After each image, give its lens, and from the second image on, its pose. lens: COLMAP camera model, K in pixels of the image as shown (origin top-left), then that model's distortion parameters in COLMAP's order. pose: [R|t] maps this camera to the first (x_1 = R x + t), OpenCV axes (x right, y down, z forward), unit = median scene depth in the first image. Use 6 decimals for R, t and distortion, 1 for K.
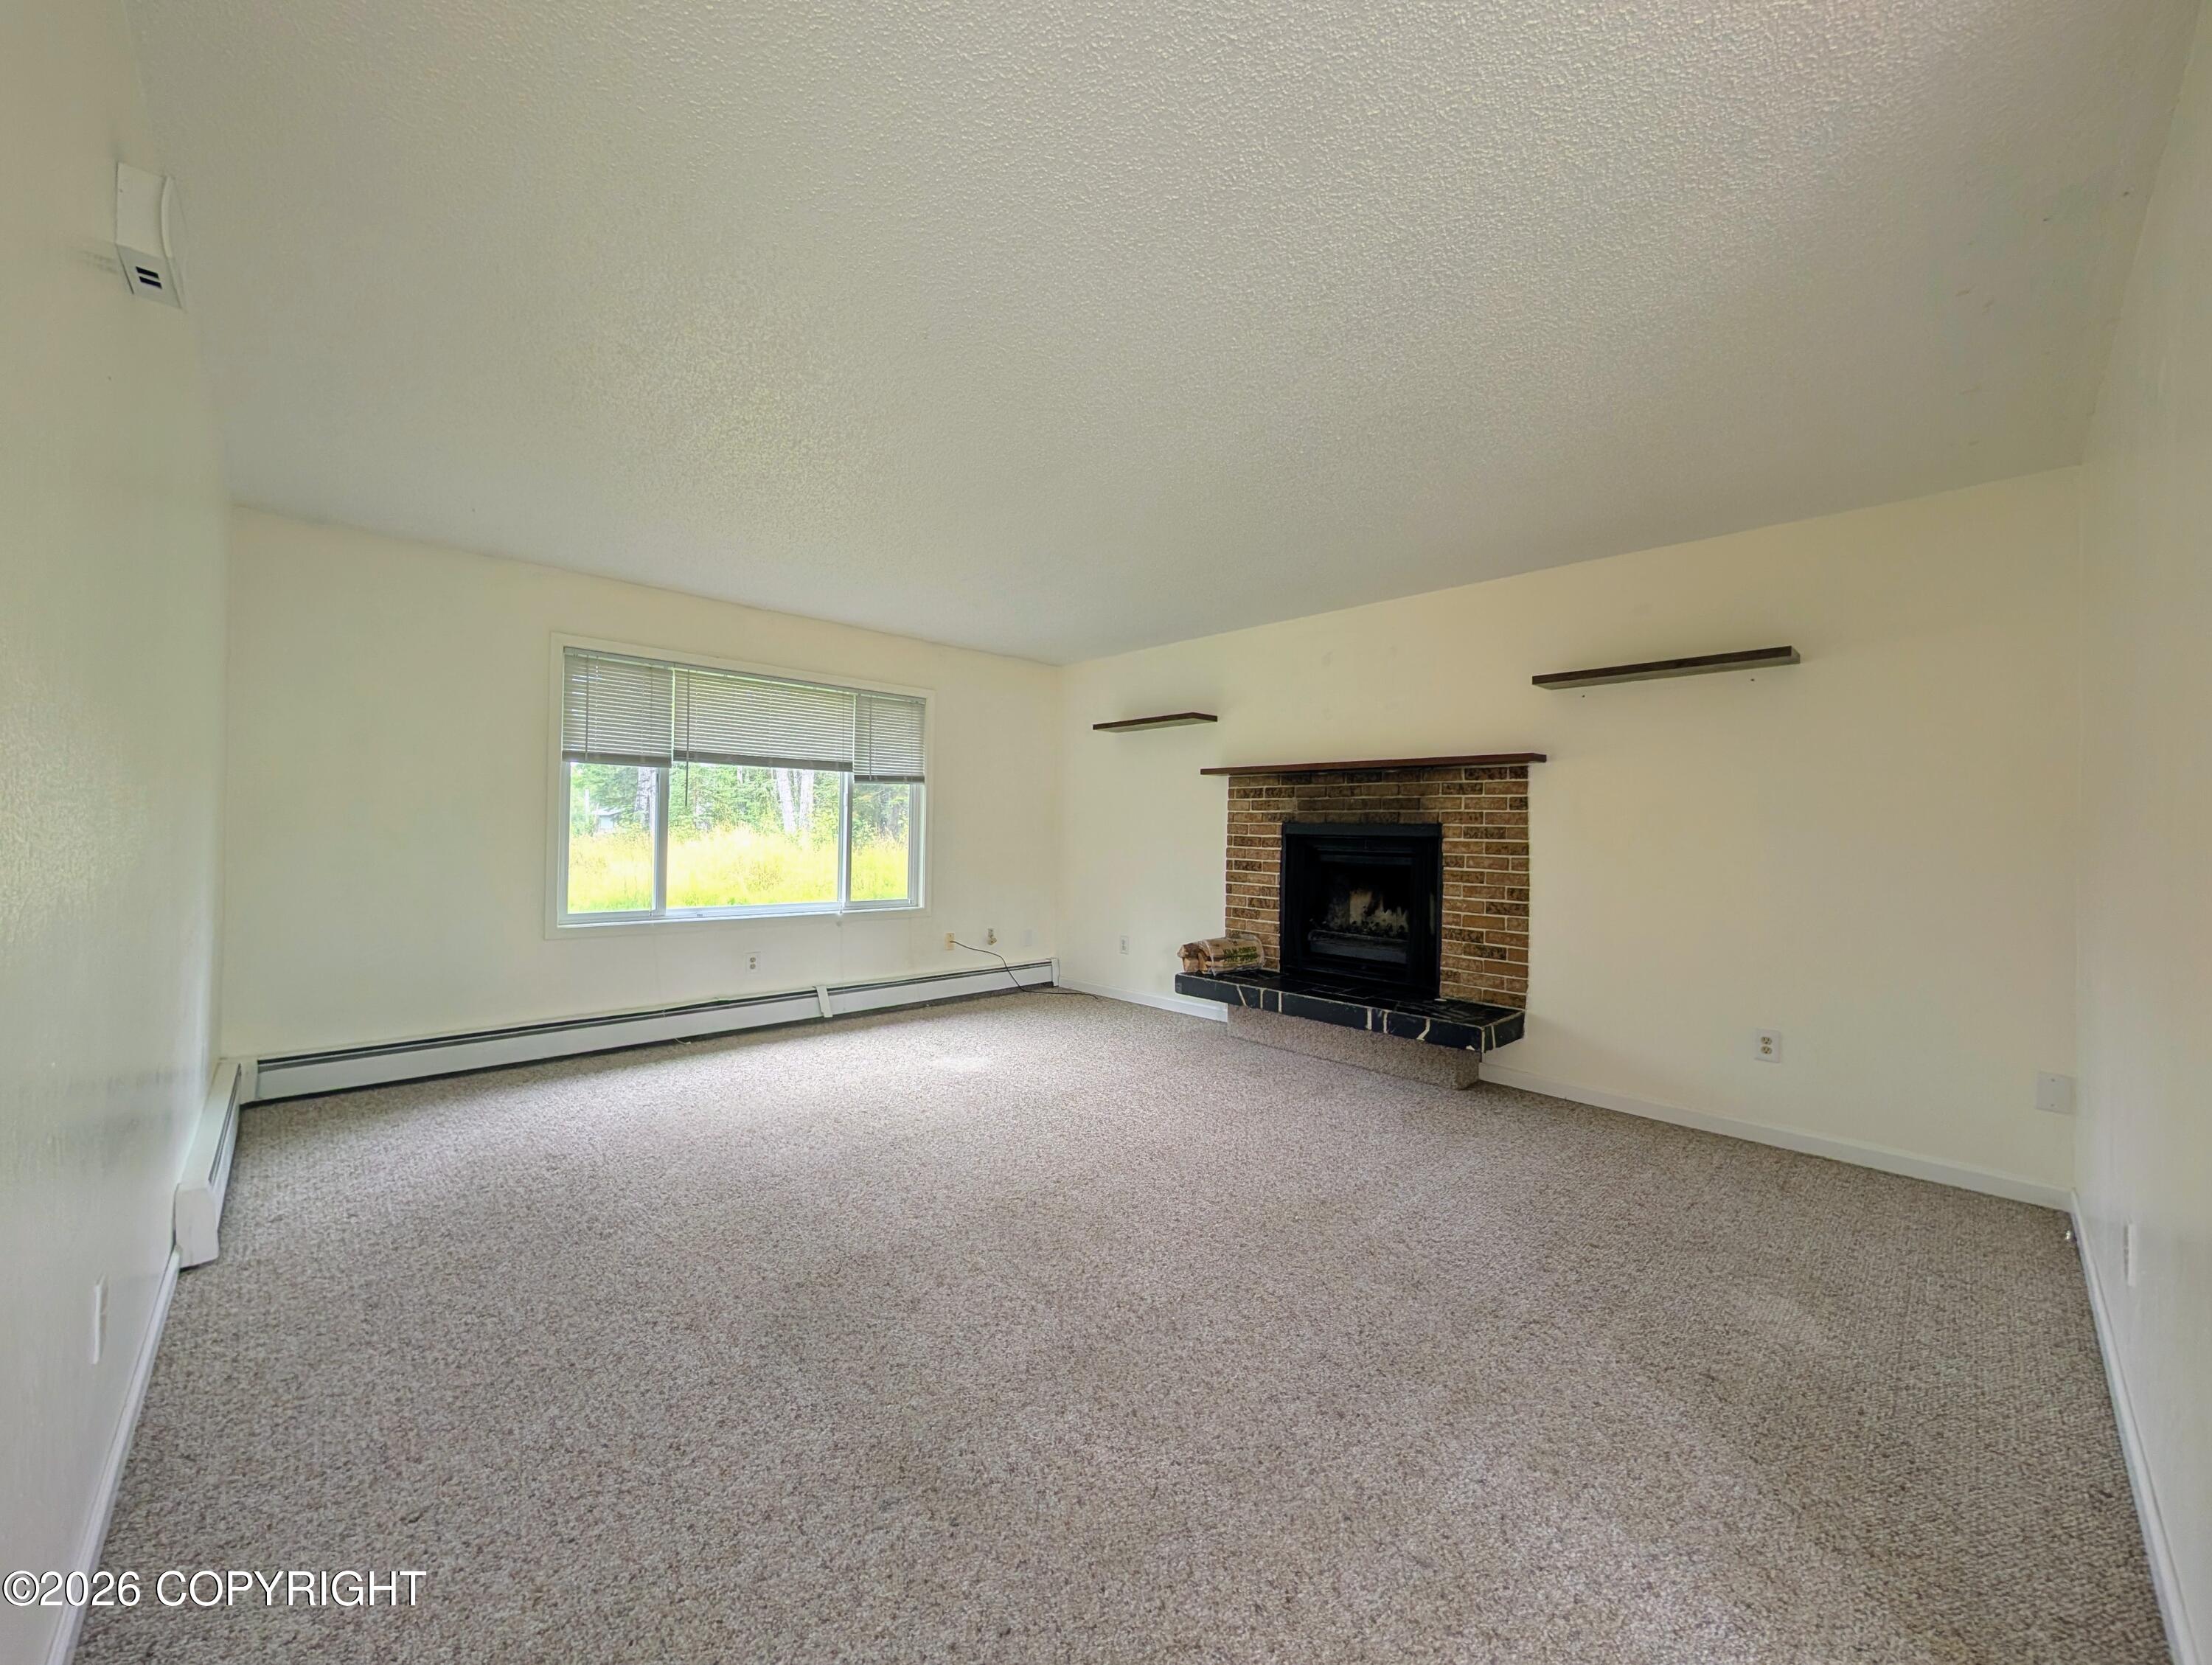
lens RADIAL K [[842.4, 0, 1097.4], [0, 842.4, 832.5], [0, 0, 1]] dist [-0.000507, 0.000059]
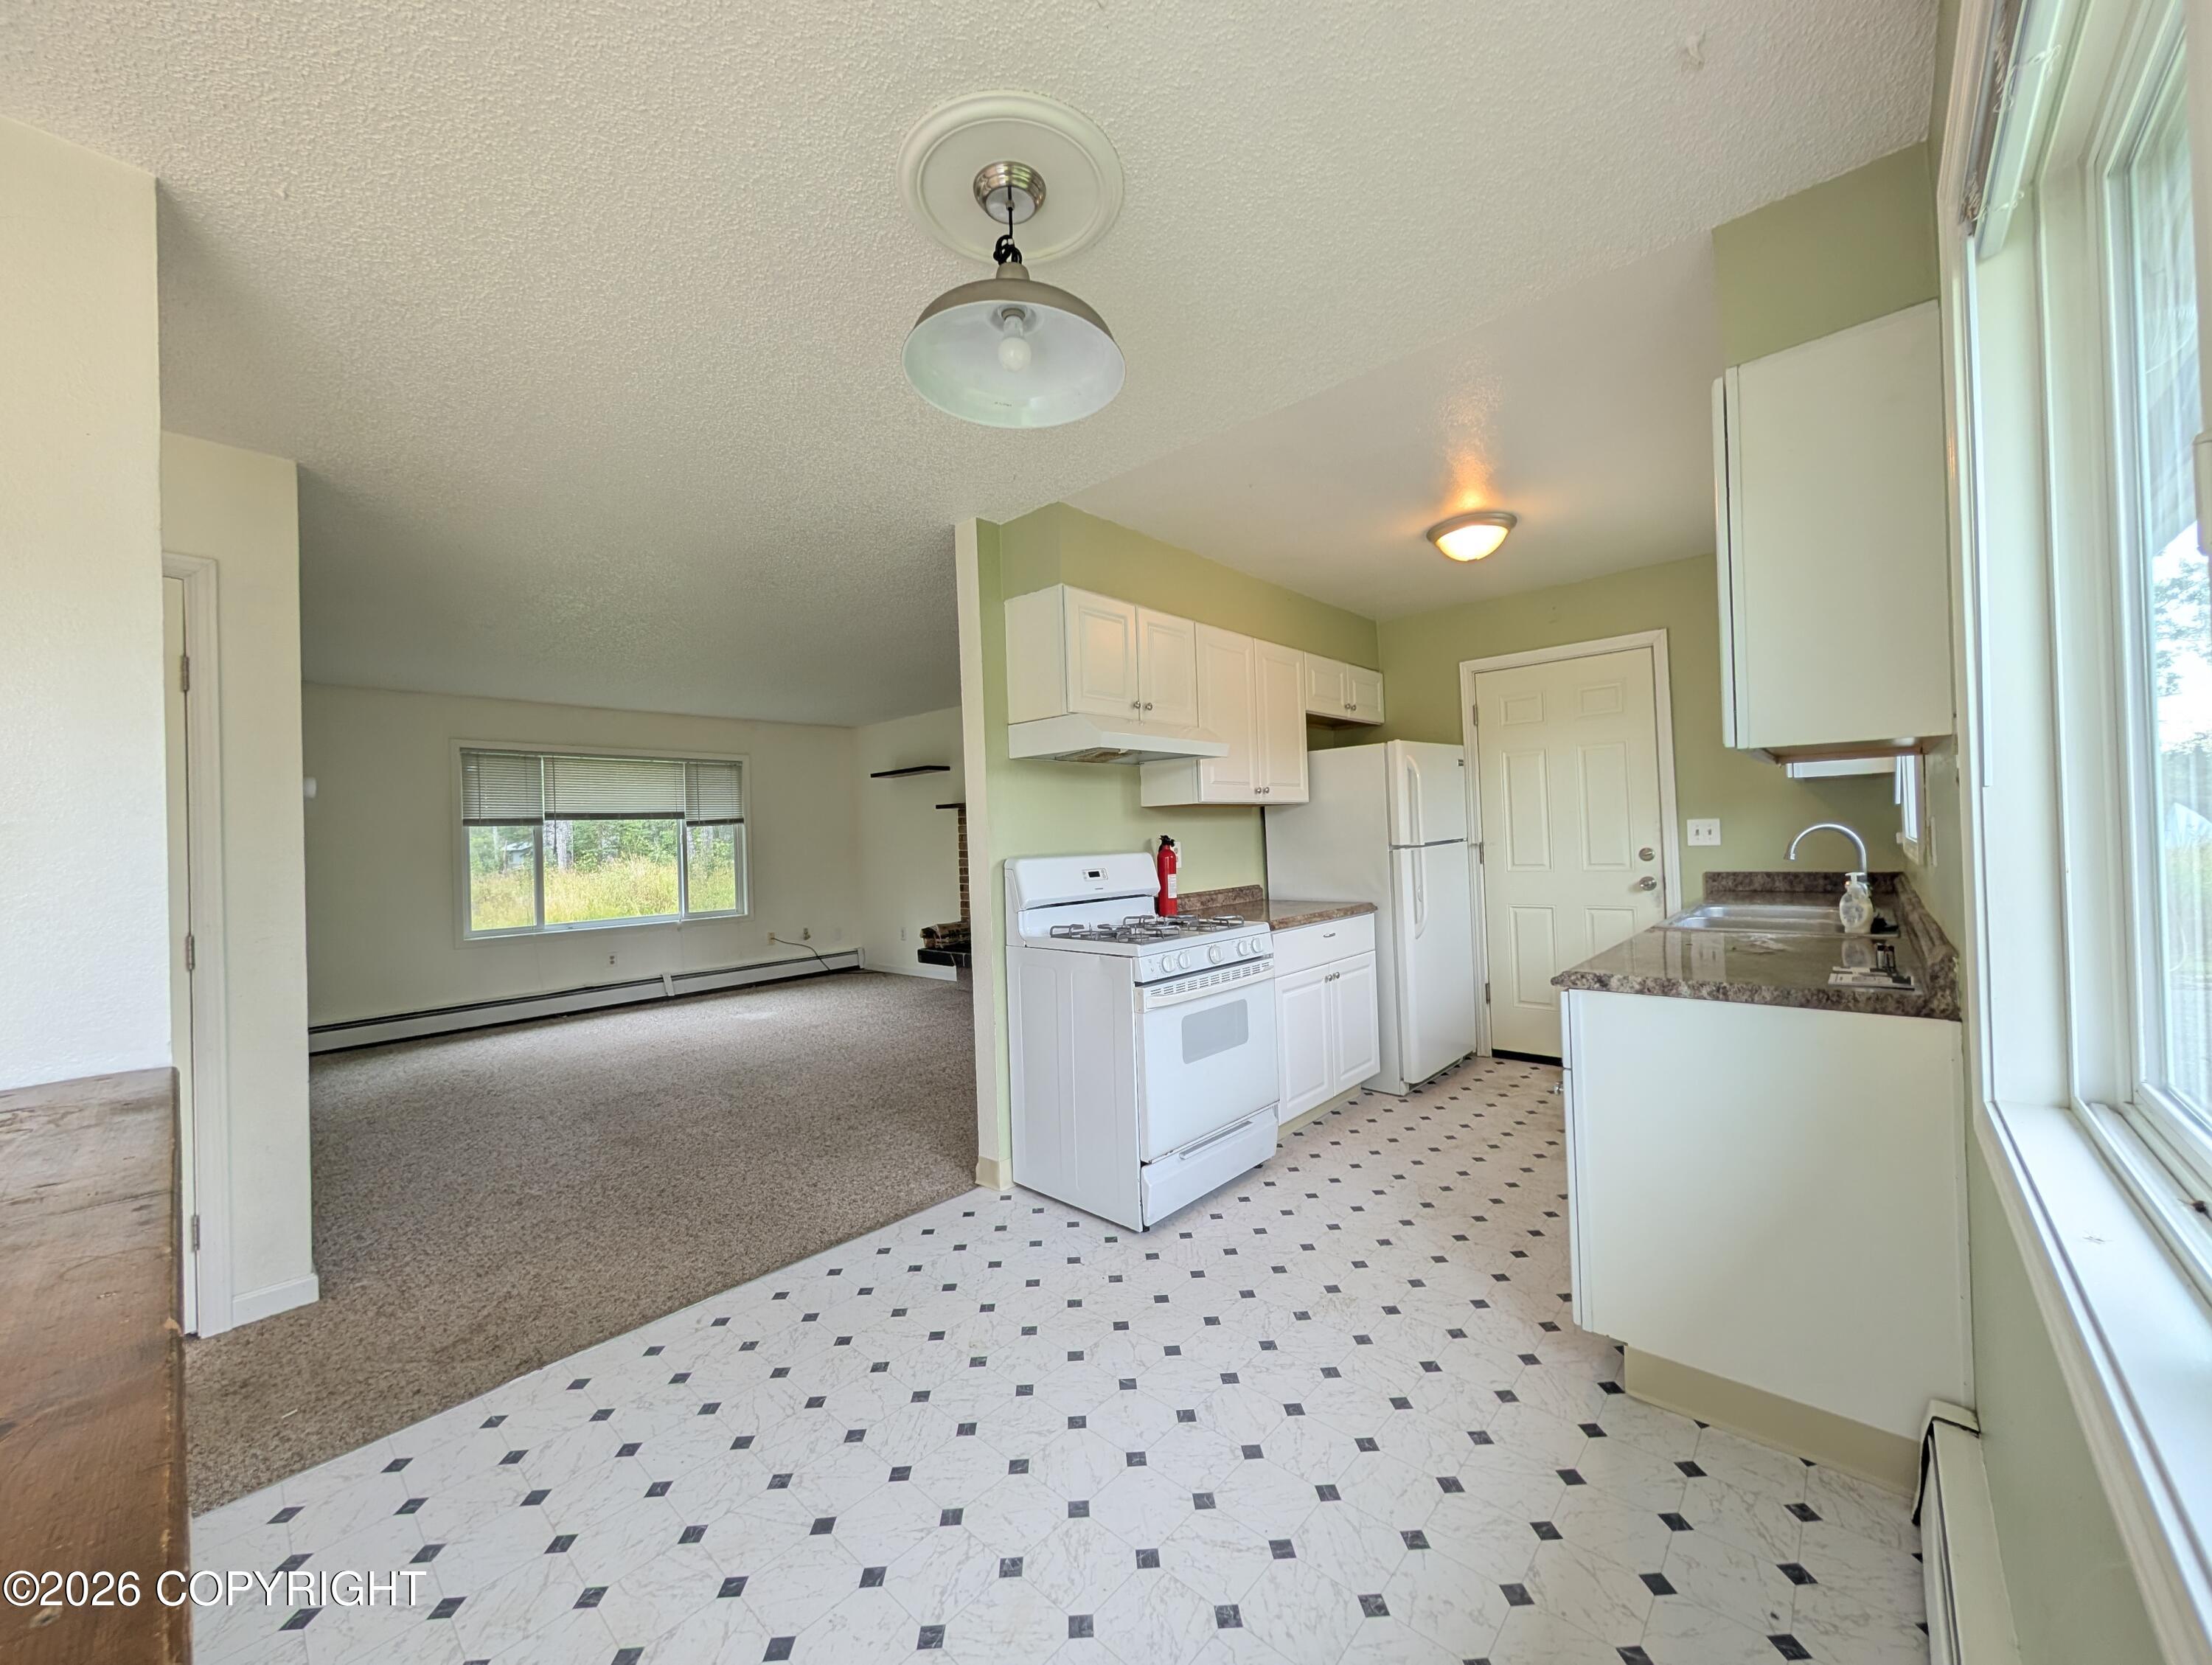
lens RADIAL K [[842.4, 0, 1098.6], [0, 842.4, 829.9], [0, 0, 1]] dist [-0.000507, 0.000059]
pose [[0.995790, -0.051923, 0.075544, 0.319181], [0.052693, 0.998577, -0.008226, -0.008140], [-0.075010, 0.012172, 0.997109, -0.488195]]
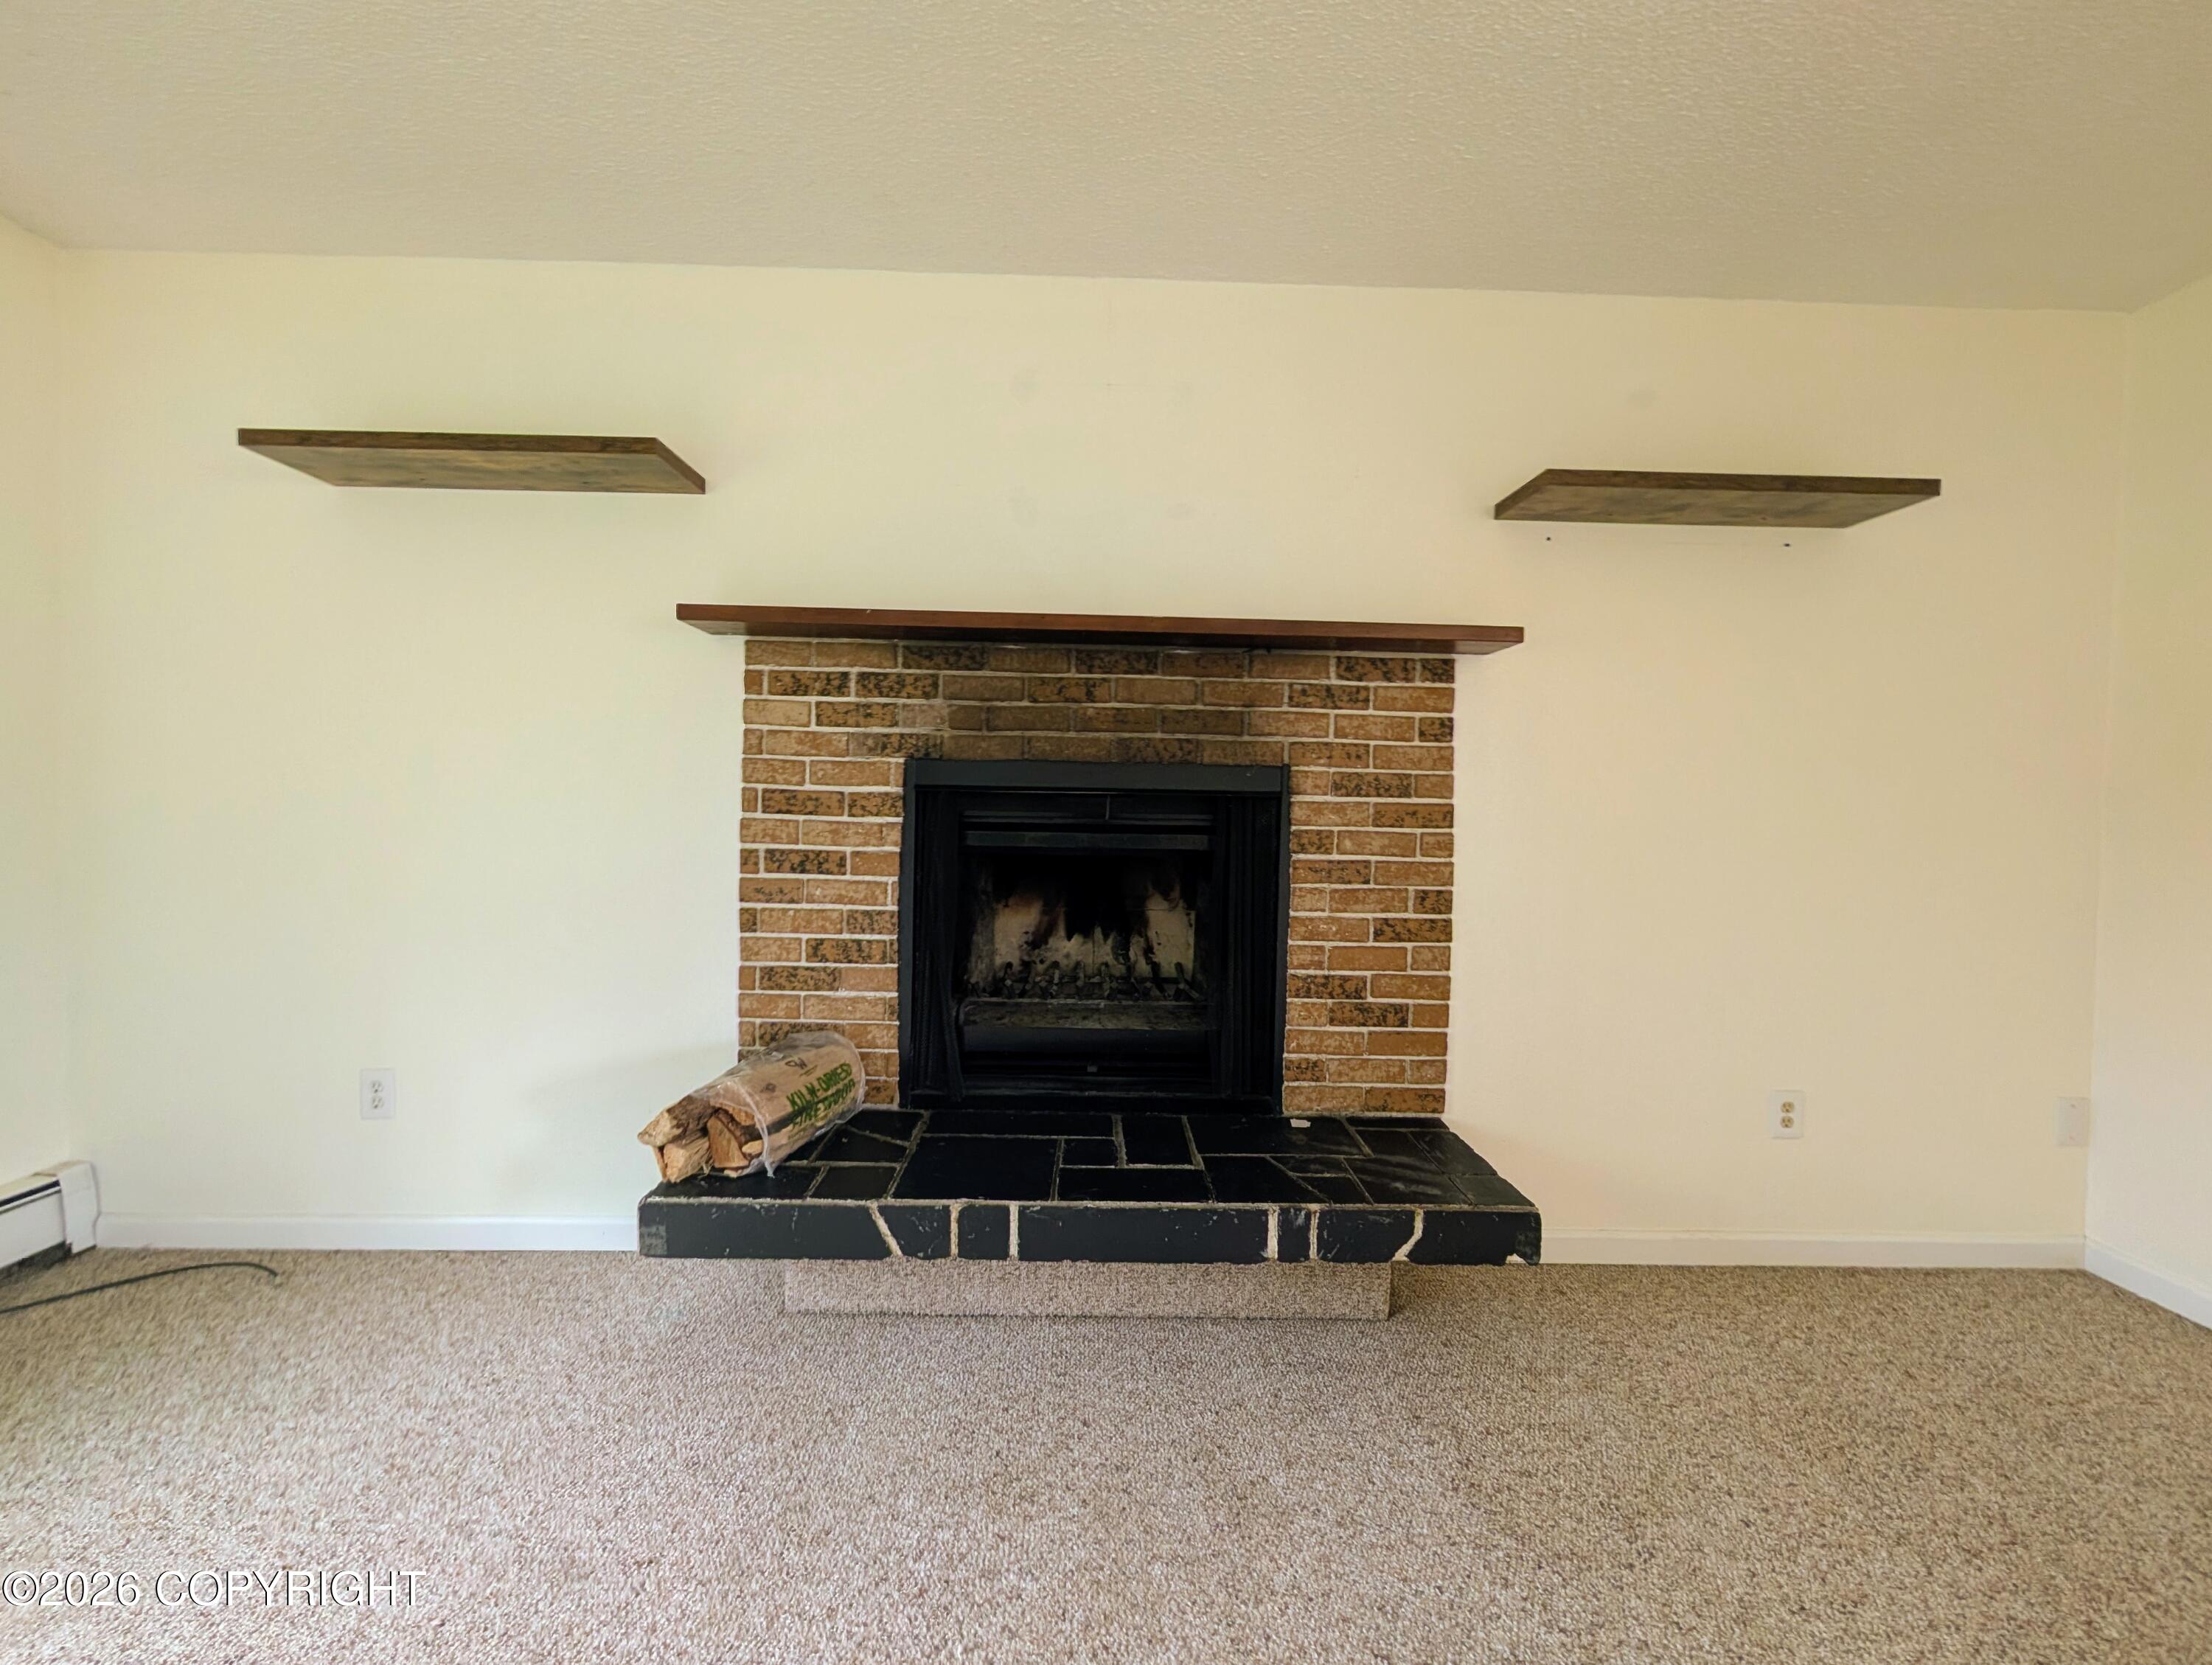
lens RADIAL K [[842.4, 0, 1111.0], [0, 842.4, 834.2], [0, 0, 1]] dist [-0.000507, 0.000059]
pose [[0.676147, -0.023334, 0.736398, -0.023457], [-0.006992, 0.999250, 0.038082, 0.010515], [-0.736734, -0.030898, 0.675476, 0.678310]]
